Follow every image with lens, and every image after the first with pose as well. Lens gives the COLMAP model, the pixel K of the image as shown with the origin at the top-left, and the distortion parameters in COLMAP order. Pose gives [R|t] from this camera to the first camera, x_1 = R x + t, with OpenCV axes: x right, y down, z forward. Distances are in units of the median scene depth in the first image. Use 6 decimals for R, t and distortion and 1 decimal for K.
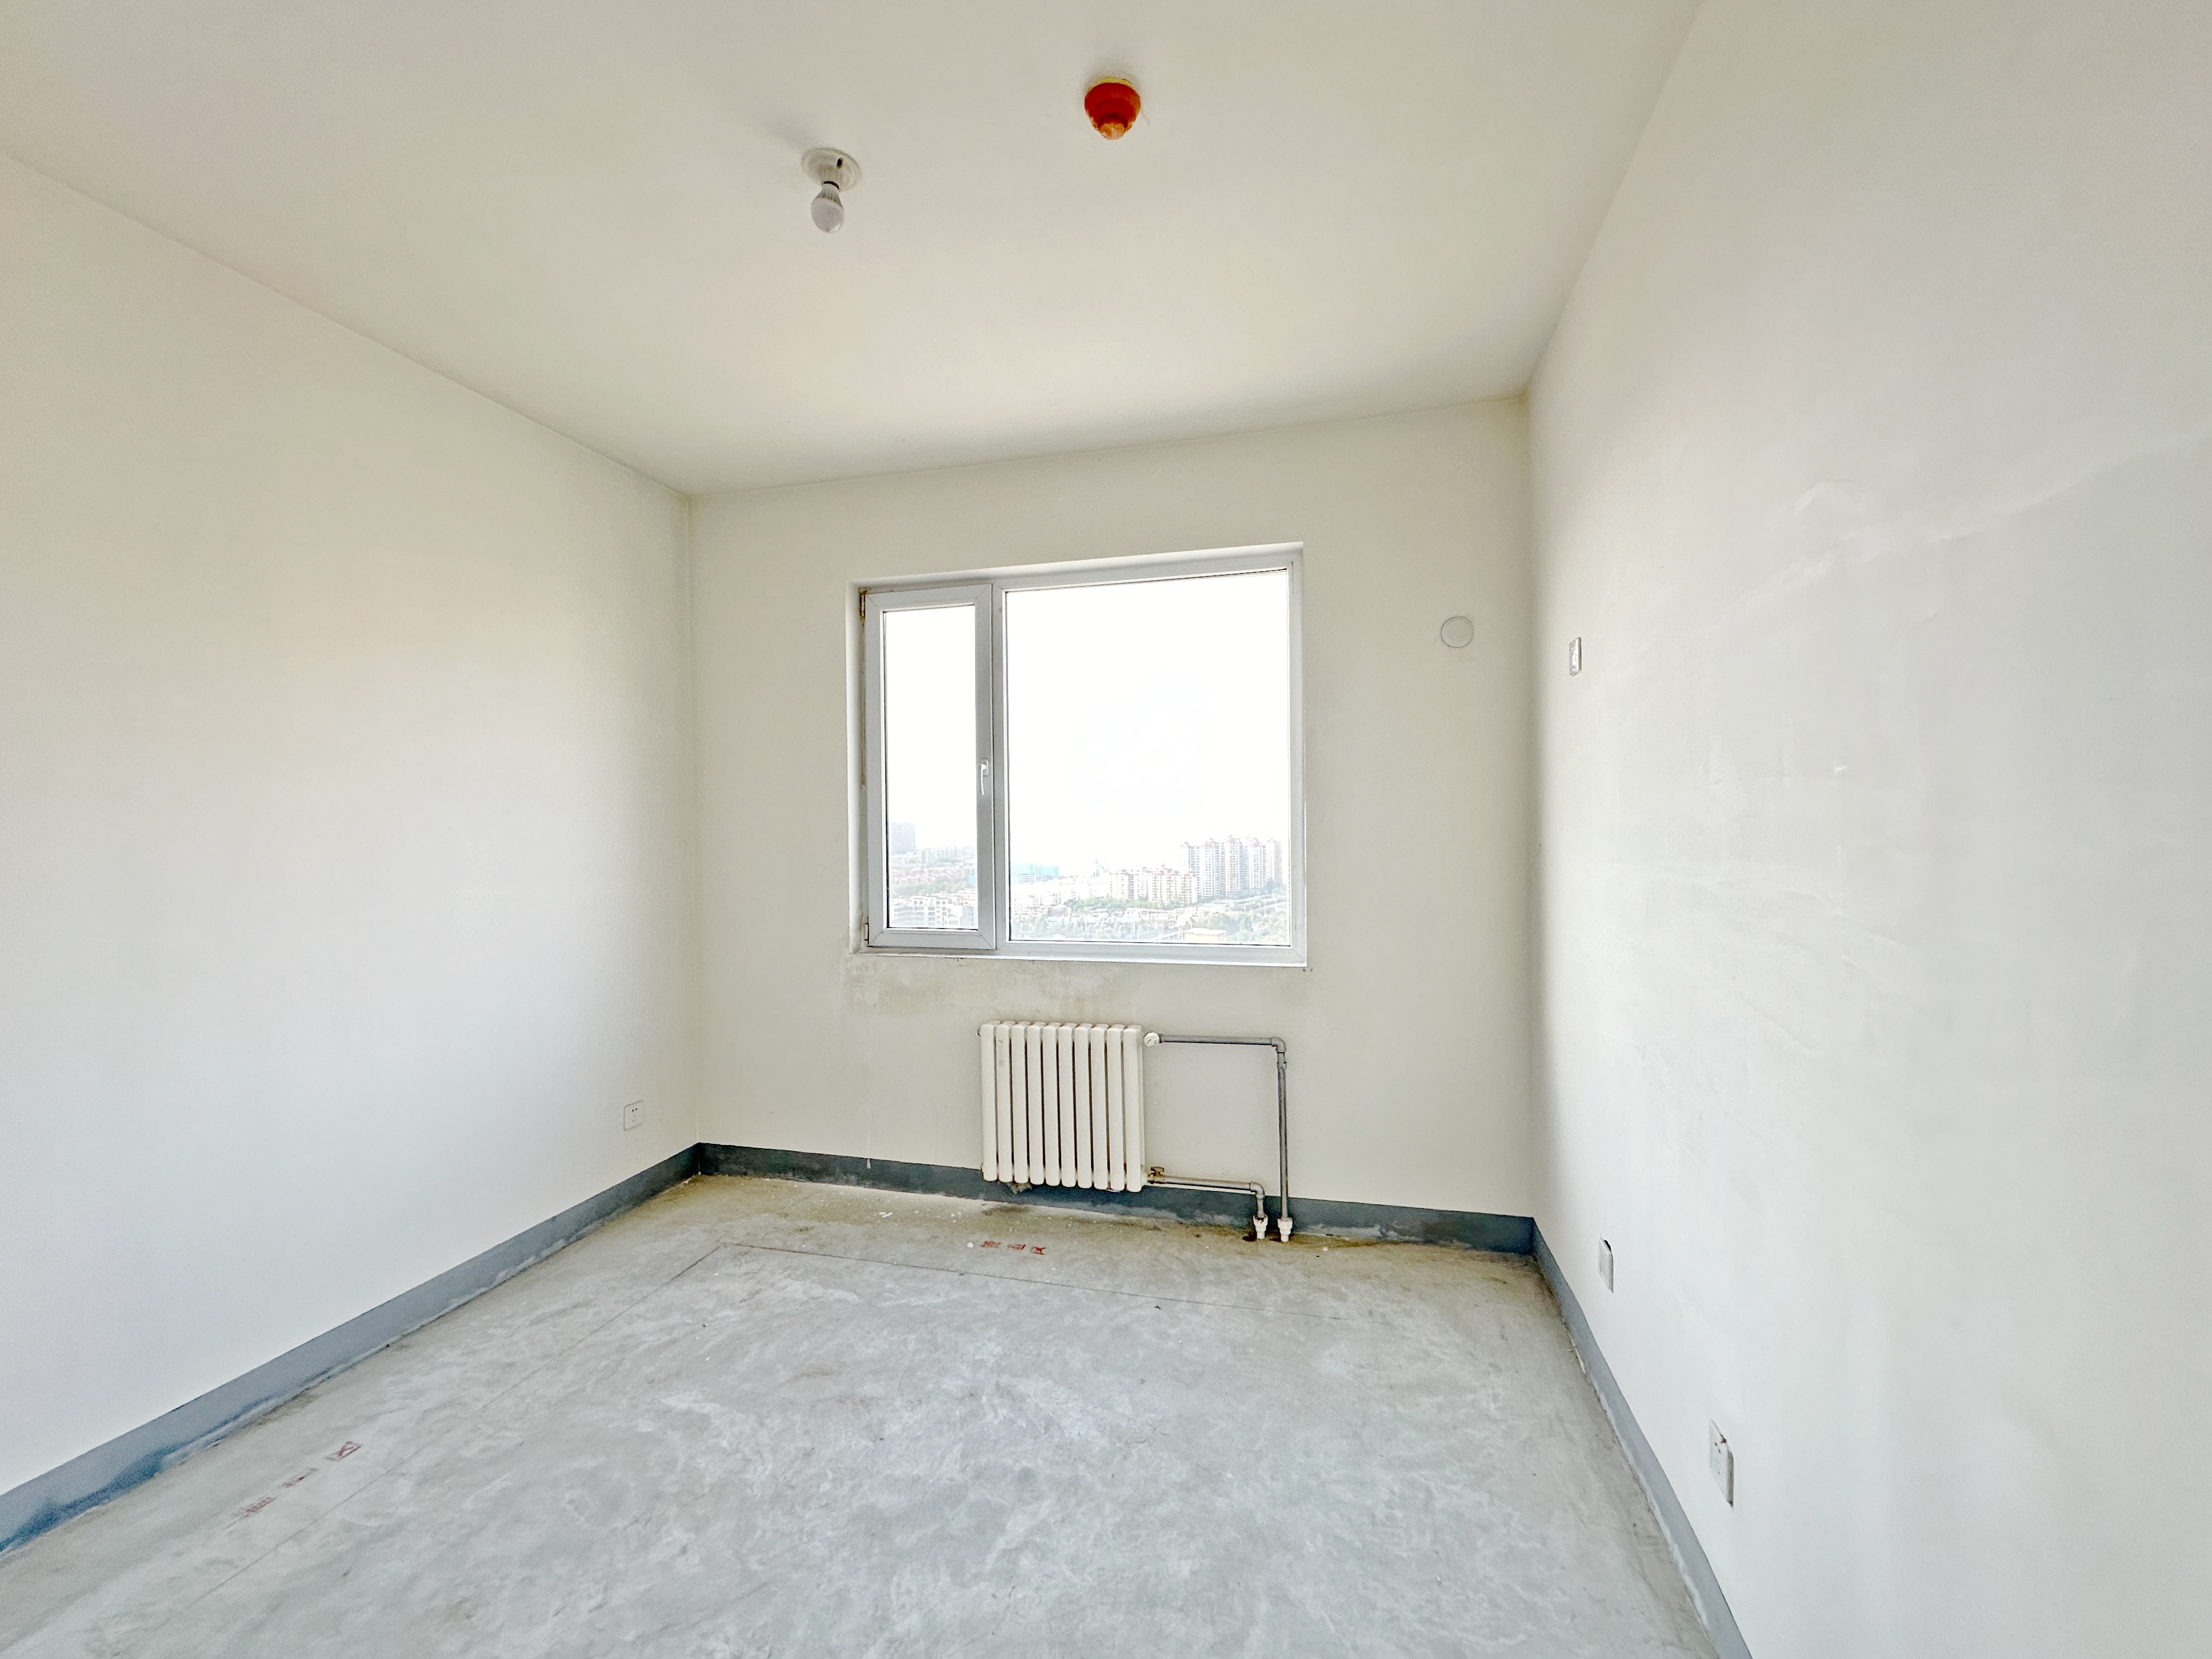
lens RADIAL K [[887.1, 0, 1109.7], [0, 887.1, 831.1], [0, 0, 1]] dist [0.001683, 0.000038]
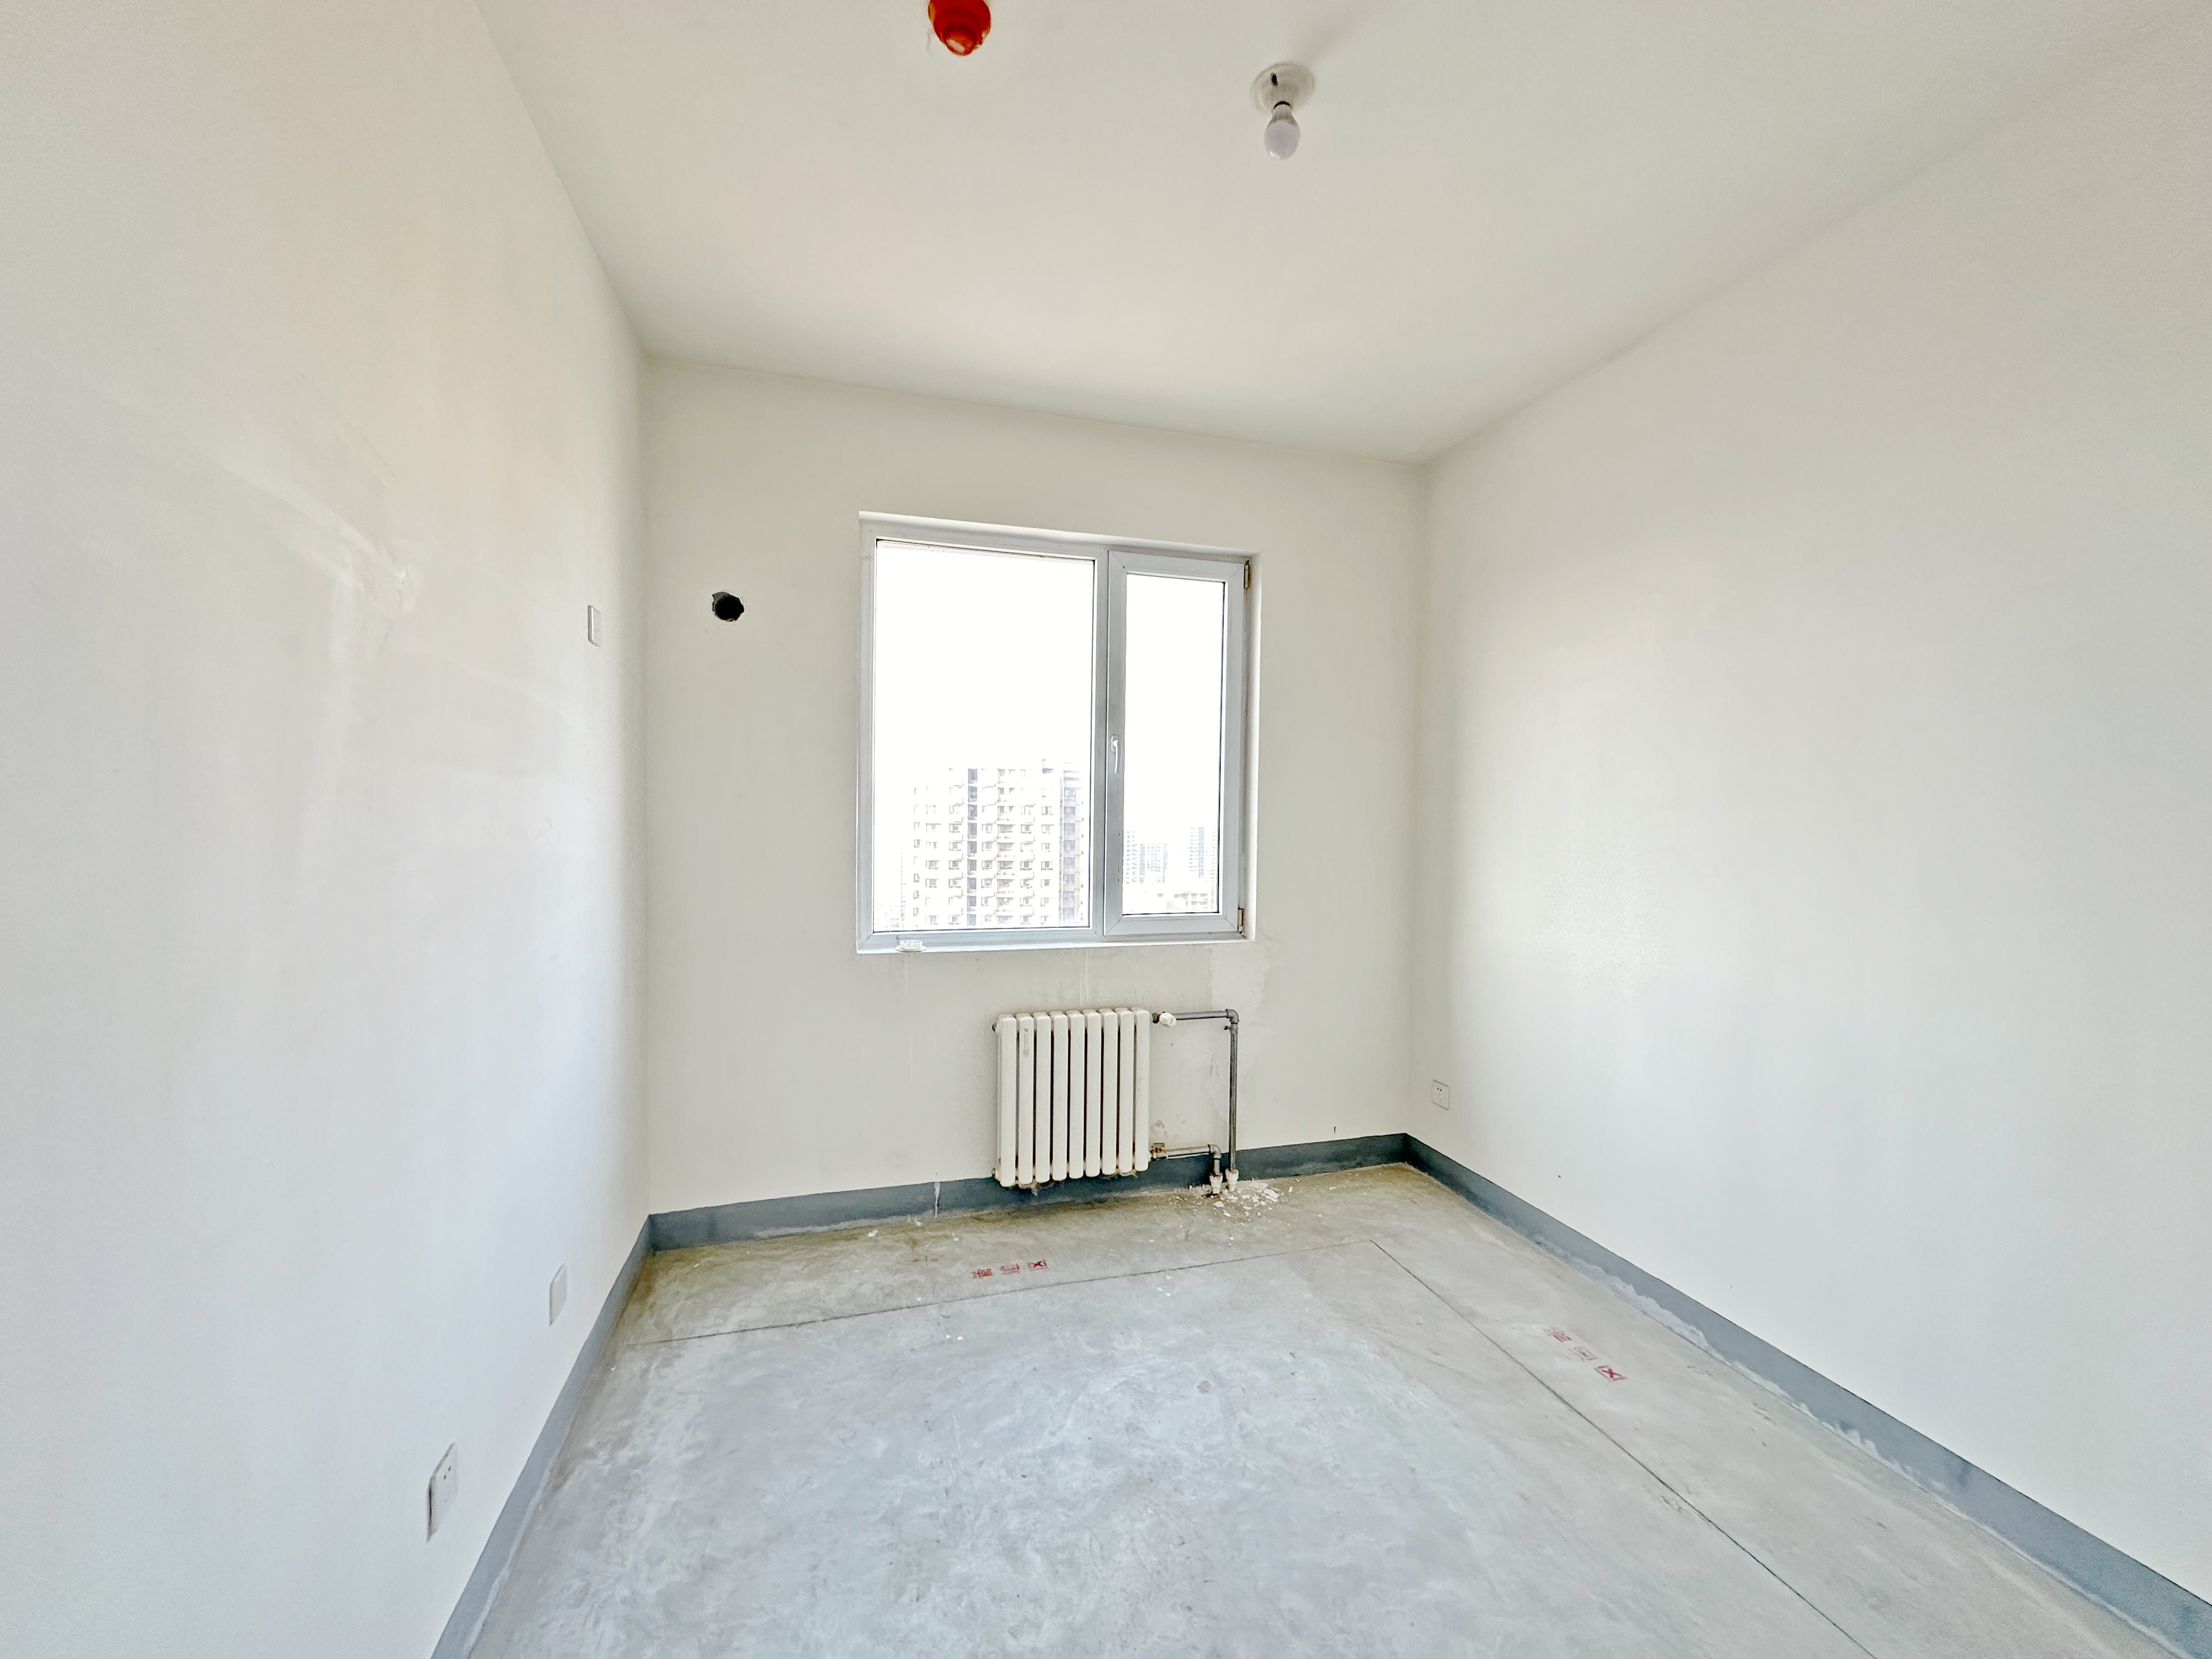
lens RADIAL K [[887.1, 0, 1109.8], [0, 887.1, 827.5], [0, 0, 1]] dist [0.001683, 0.000038]
pose [[0.861796, 0.011464, 0.507125, -0.518806], [-0.017426, 0.999824, 0.007010, 0.008189], [-0.506956, -0.014878, 0.861844, 0.148211]]
